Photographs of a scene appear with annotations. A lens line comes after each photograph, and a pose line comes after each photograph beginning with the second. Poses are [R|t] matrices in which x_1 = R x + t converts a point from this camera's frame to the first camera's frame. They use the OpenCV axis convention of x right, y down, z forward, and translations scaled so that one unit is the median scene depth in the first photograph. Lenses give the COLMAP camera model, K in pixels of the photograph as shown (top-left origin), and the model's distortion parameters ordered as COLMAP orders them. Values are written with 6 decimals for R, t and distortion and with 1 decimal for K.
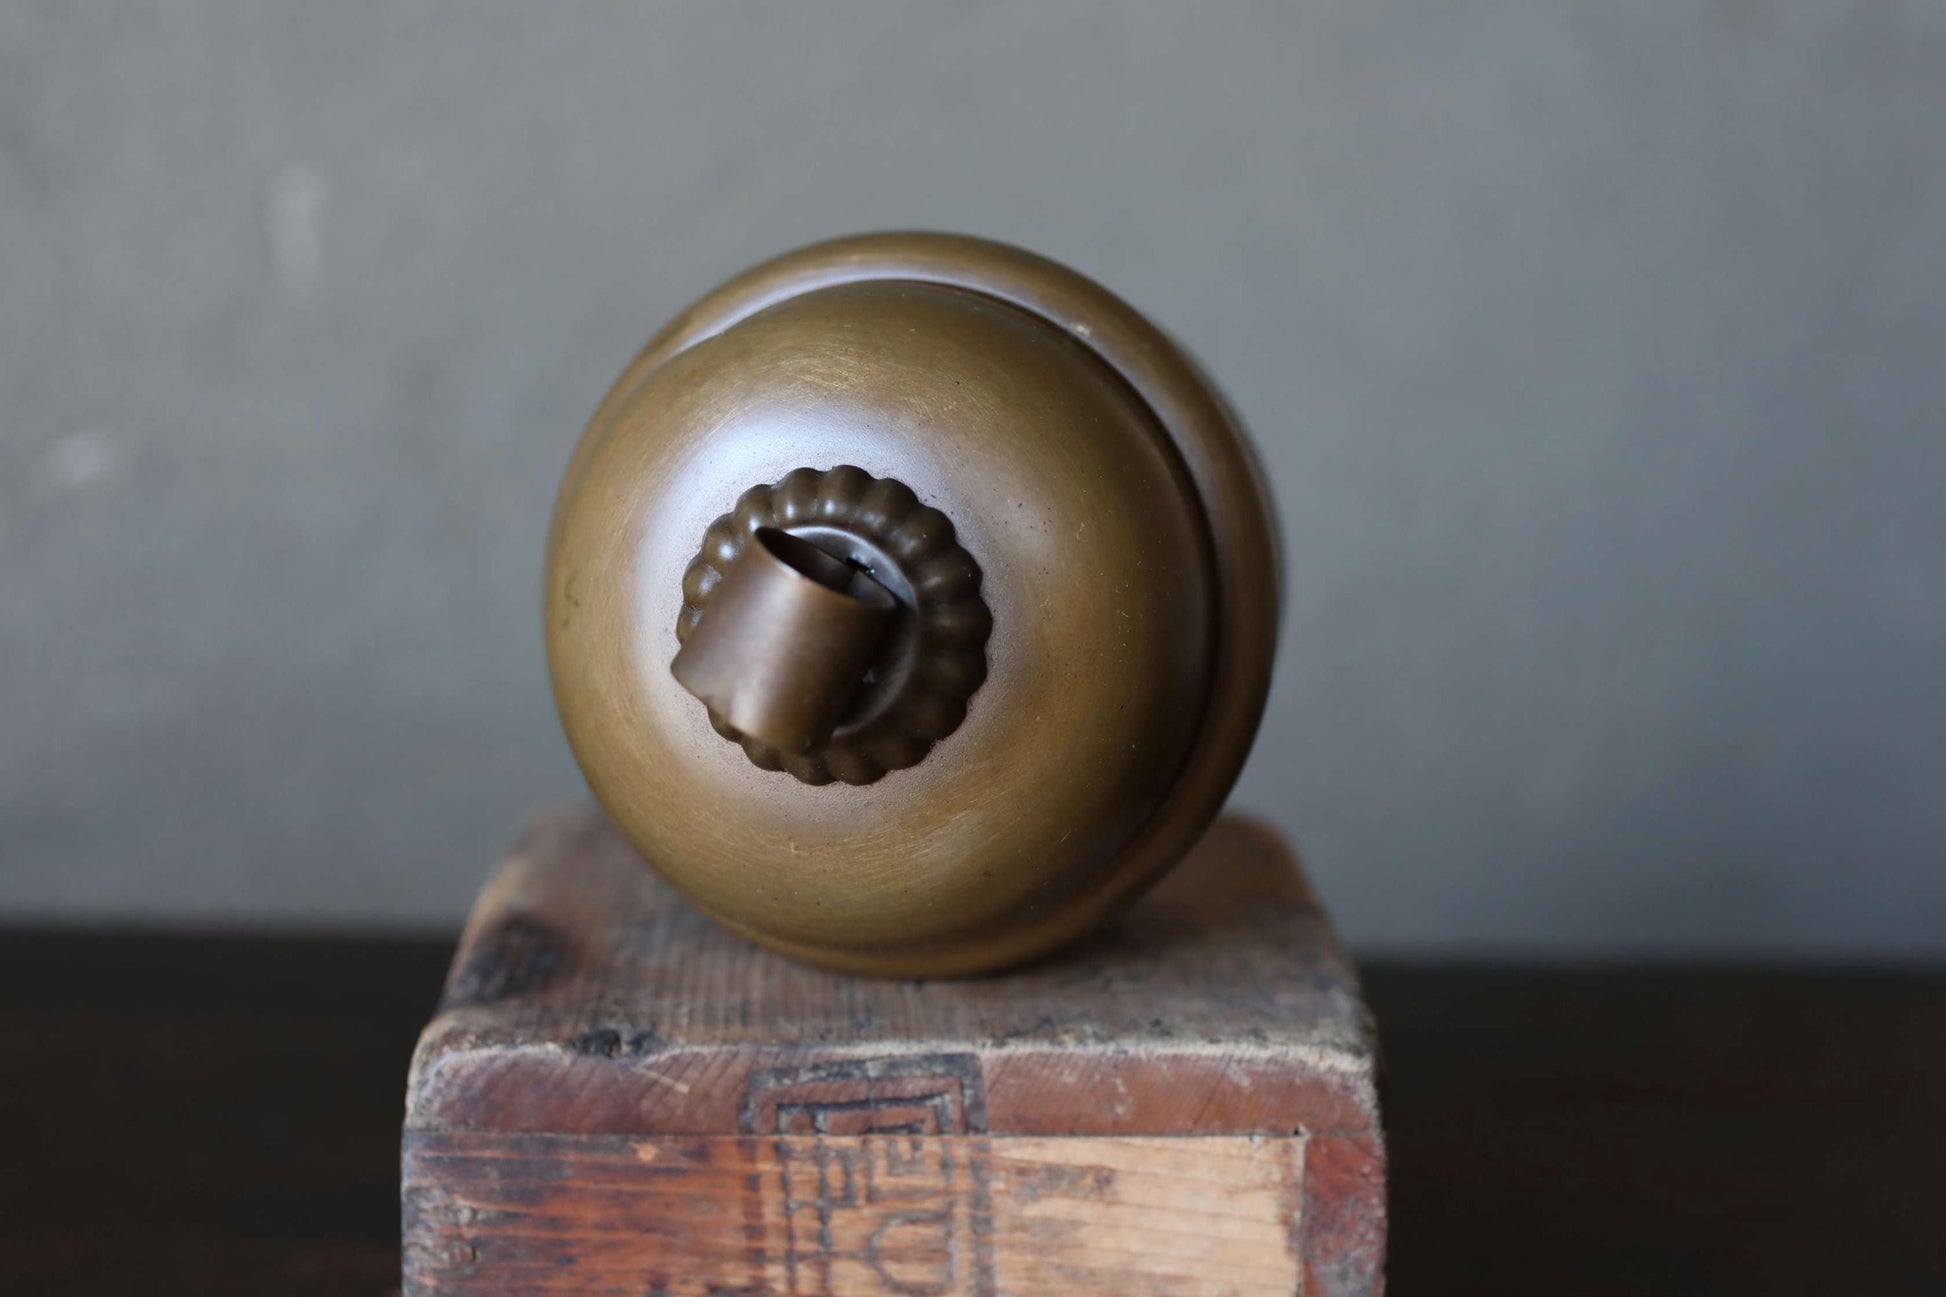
lens RADIAL K [[3323.4, 0, 973.0], [0, 3323.4, 648.5], [0, 0, 1]] dist [-0.019296, 0.445159]
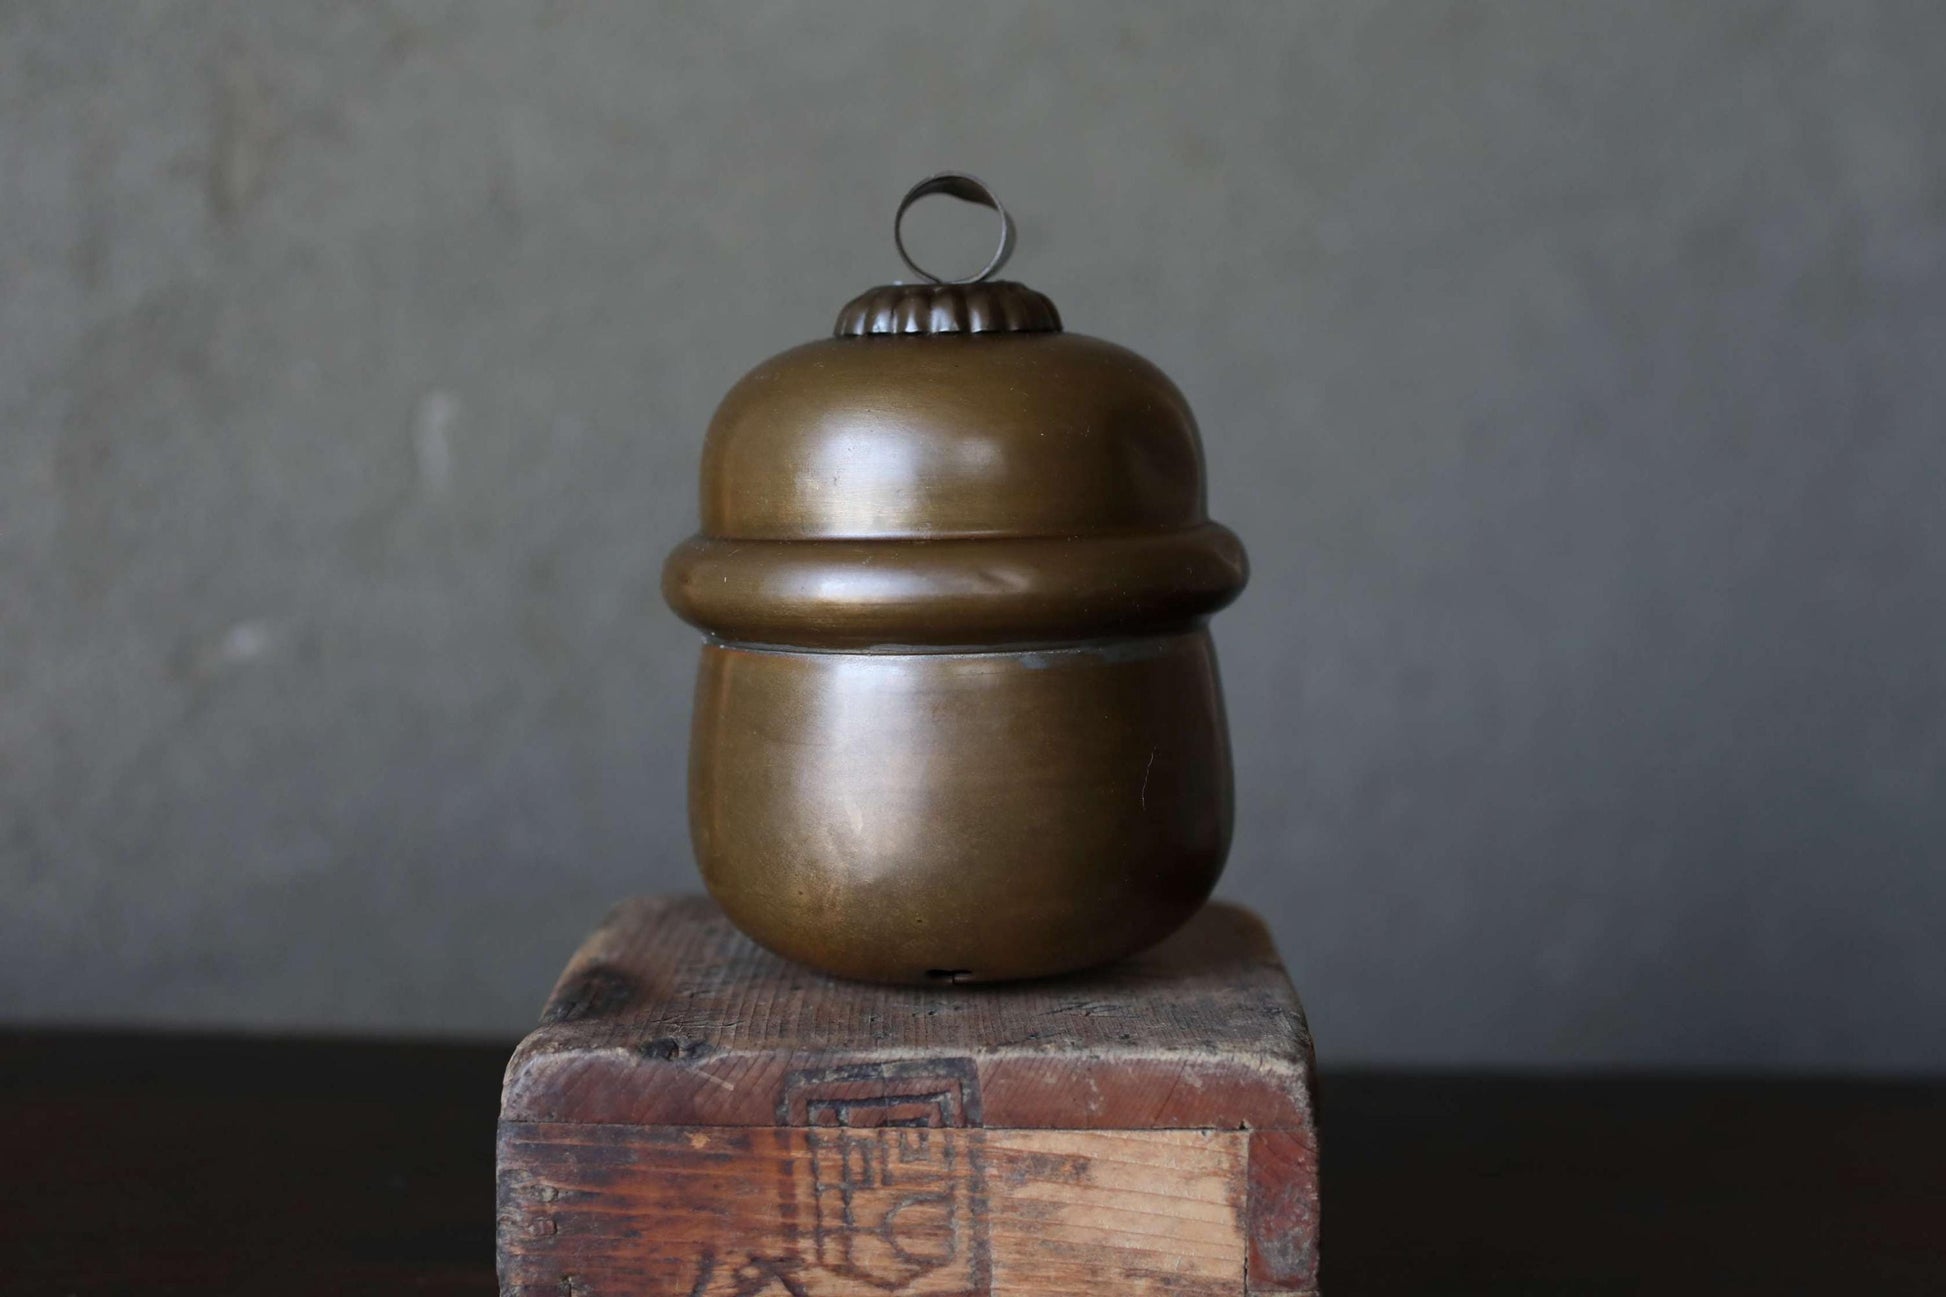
lens RADIAL K [[3240.9, 0, 973.0], [0, 3240.9, 648.5], [0, 0, 1]] dist [-0.000368, 0.237910]
pose [[0.999180, -0.002991, -0.040378, 0.048624], [-0.000625, 0.996009, -0.089253, 0.078826], [0.040484, 0.089205, 0.995190, -0.178056]]
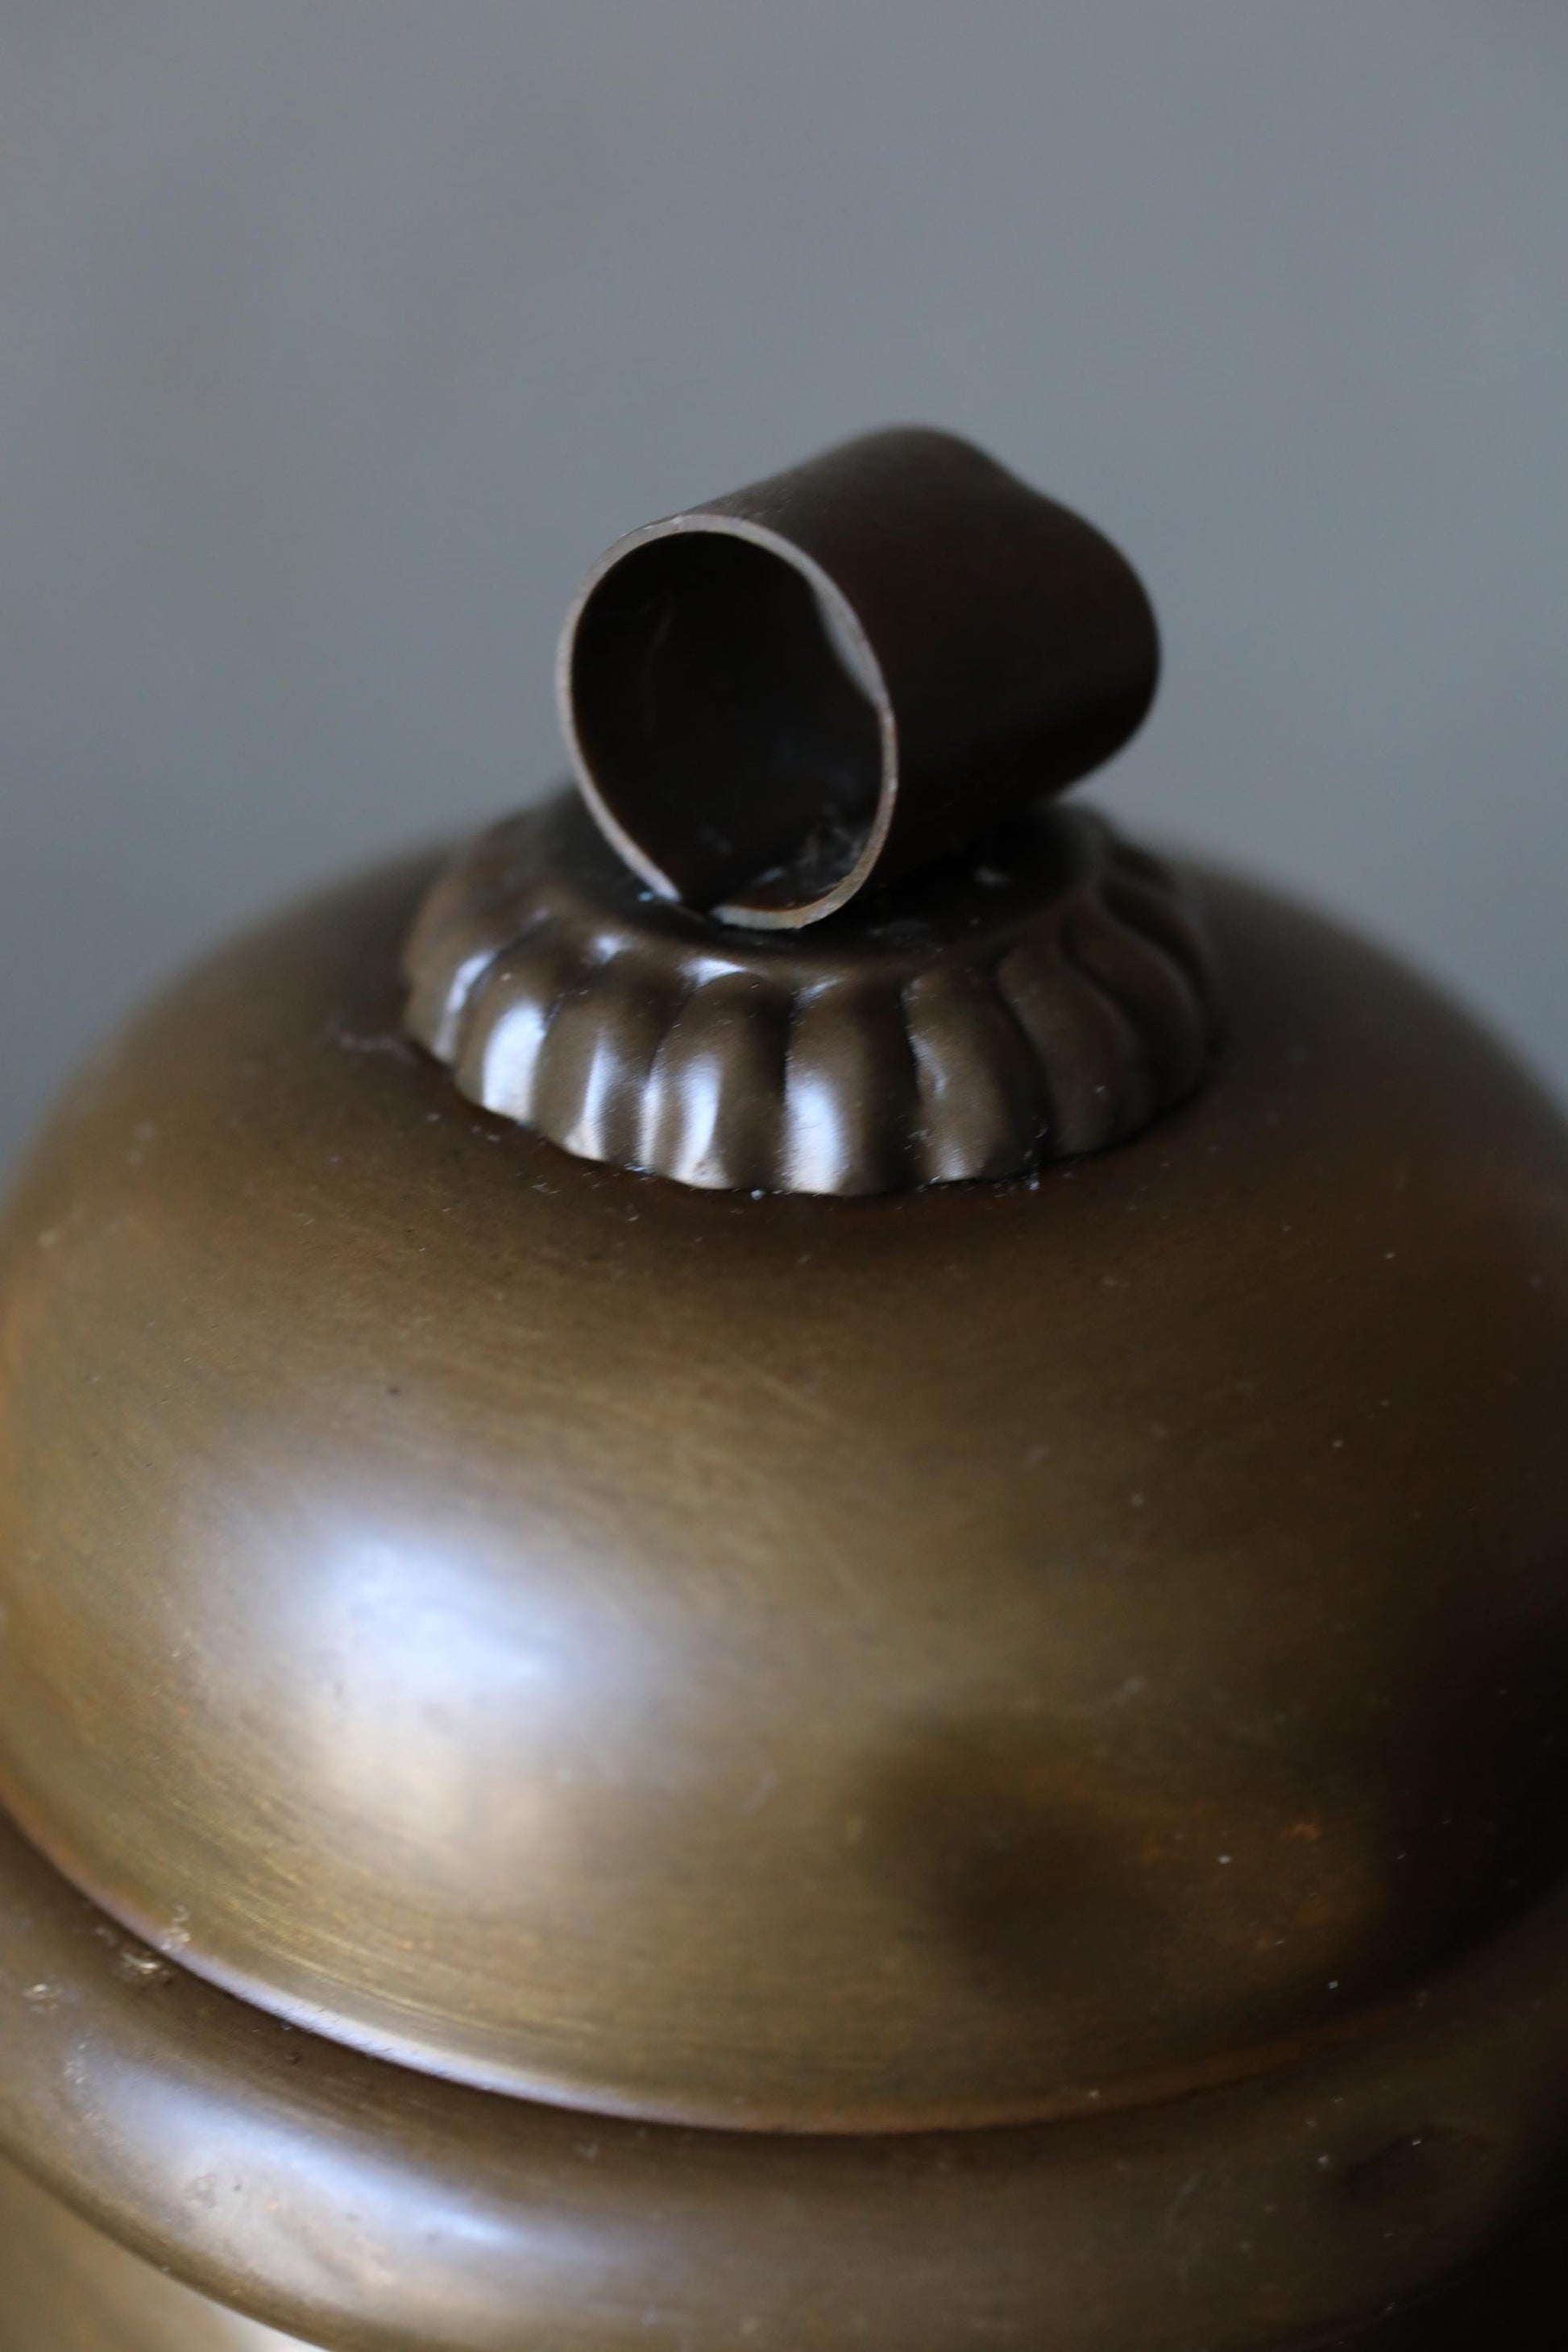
lens RADIAL K [[4016.8, 0, 784.0], [0, 4016.8, 1176.0], [0, 0, 1]] dist [-0.019296, 0.445159]
pose [[0.989300, 0.052821, -0.135996, 0.054960], [-0.008745, 0.951952, 0.306123, -0.271798], [0.145631, -0.301658, 0.942228, 0.627273]]
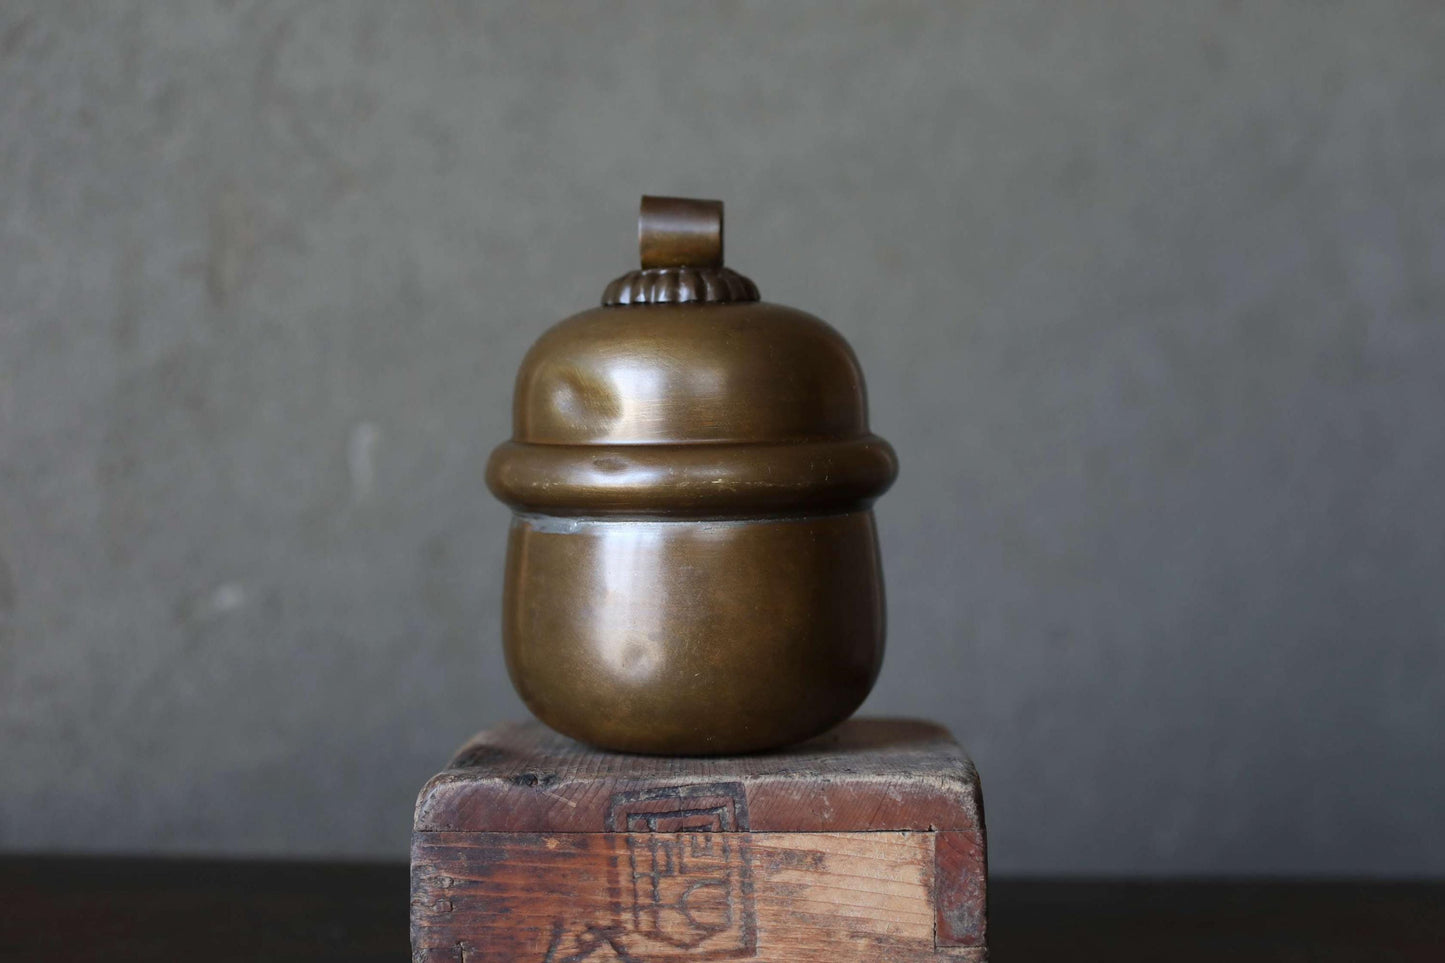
lens RADIAL K [[2379.8, 0, 722.5], [0, 2379.8, 481.5], [0, 0, 1]] dist [0.000514, 0.289564]
pose [[0.998680, -0.018553, -0.047895, 0.052877], [0.008575, 0.979620, -0.200676, 0.216278], [0.050642, 0.200000, 0.978486, -0.241407]]
